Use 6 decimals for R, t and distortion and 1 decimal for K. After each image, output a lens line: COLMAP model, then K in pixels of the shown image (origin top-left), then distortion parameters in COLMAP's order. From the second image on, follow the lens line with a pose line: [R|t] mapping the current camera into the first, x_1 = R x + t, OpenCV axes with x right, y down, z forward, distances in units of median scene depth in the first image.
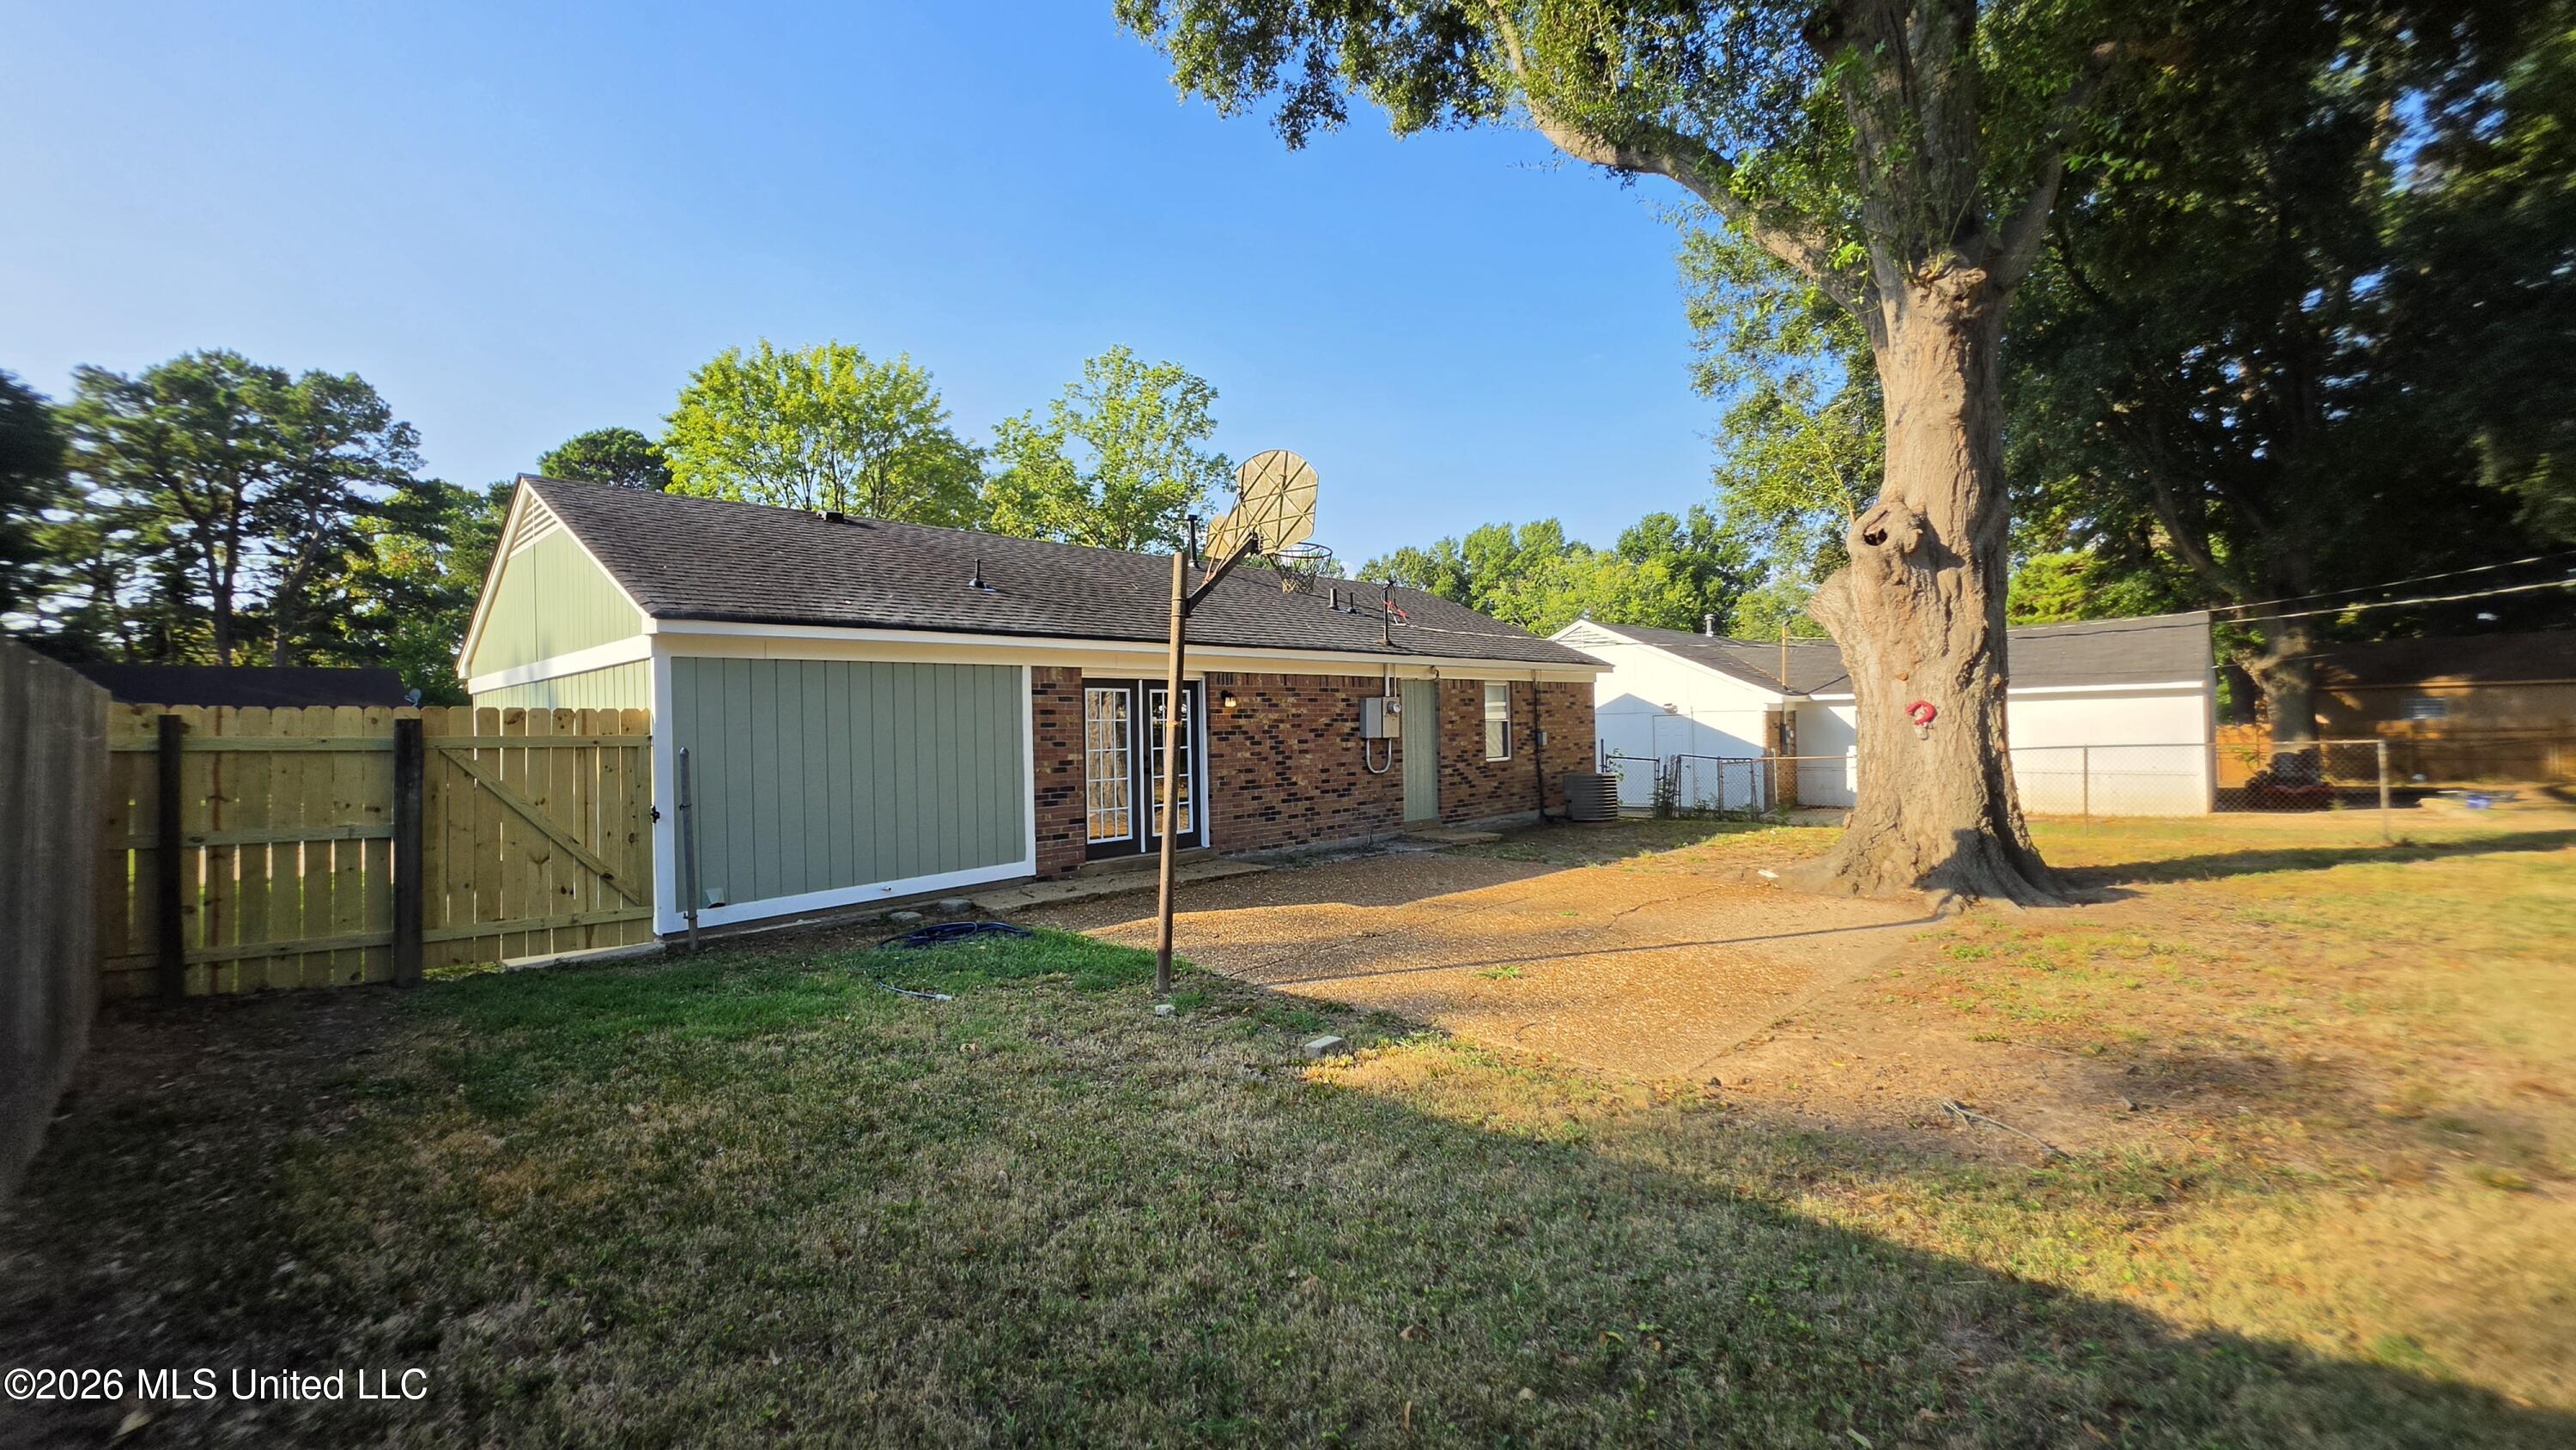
lens RADIAL K [[1031.7, 0, 1287.1], [0, 1031.7, 722.7], [0, 0, 1]] dist [-0.004258, 0.000490]
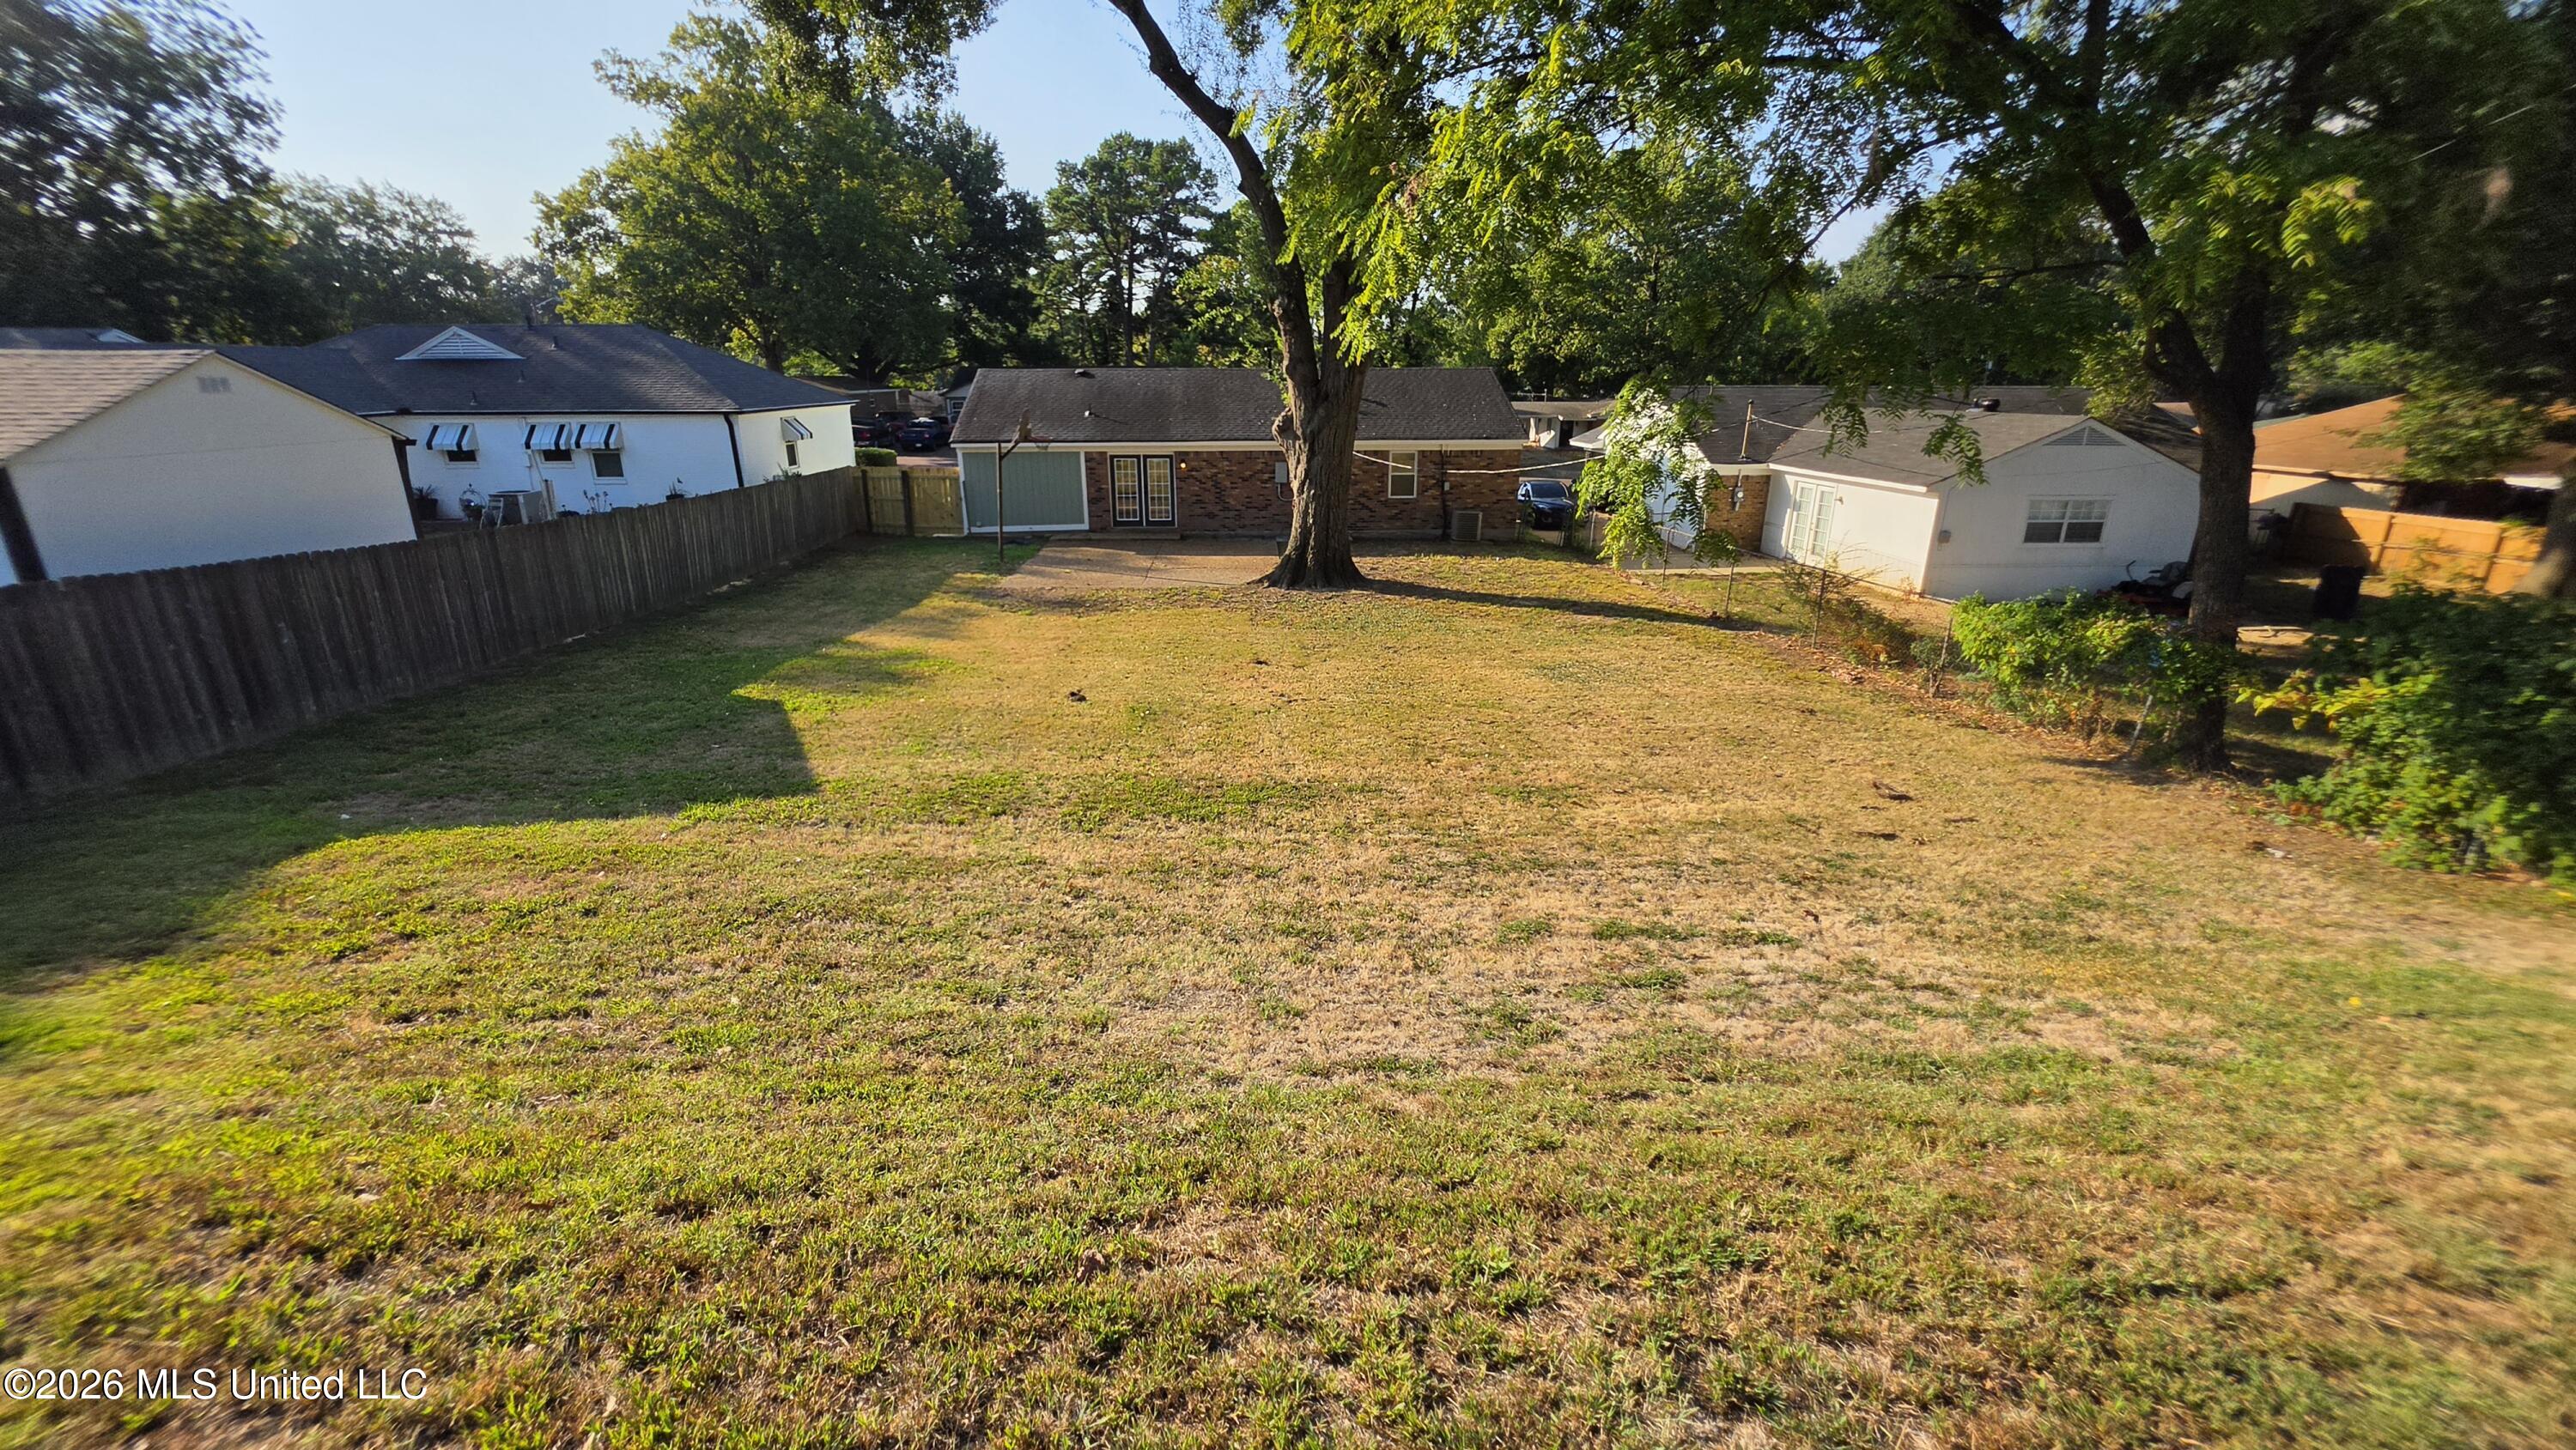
lens RADIAL K [[1031.7, 0, 1287.1], [0, 1031.7, 722.7], [0, 0, 1]] dist [-0.004258, 0.000490]
pose [[0.735293, 0.236533, -0.635135, 0.355301], [-0.015115, 0.942614, 0.333543, -0.051840], [0.677581, -0.235652, 0.696673, -0.122001]]
